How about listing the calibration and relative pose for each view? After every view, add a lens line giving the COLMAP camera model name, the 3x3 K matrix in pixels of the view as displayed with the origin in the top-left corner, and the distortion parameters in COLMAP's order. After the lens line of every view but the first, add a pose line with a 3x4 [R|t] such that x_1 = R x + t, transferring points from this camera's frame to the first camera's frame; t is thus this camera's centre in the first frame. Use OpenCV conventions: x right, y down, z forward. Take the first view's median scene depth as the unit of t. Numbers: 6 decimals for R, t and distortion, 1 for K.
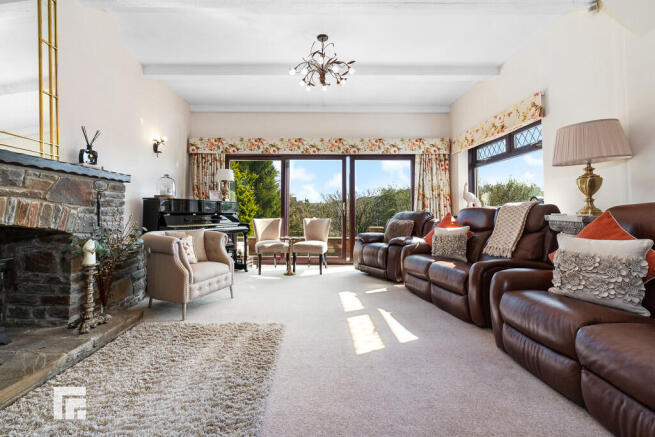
lens RADIAL K [[284.1, 0, 327.5], [0, 284.1, 218.5], [0, 0, 1]] dist [-0.000052, 0.000018]
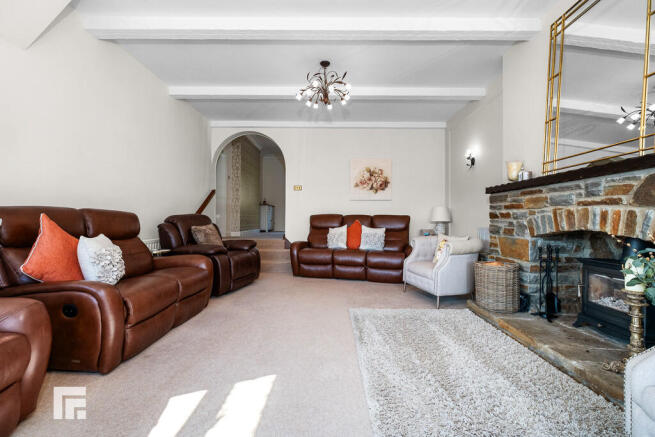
lens RADIAL K [[276.5, 0, 329.3], [0, 276.5, 222.8], [0, 0, 1]] dist [-0.000605, 0.000084]
pose [[-0.999113, -0.008055, 0.041328, -0.104584], [-0.007688, 0.999930, 0.009032, -0.010891], [-0.041398, 0.008706, -0.999105, 2.027863]]
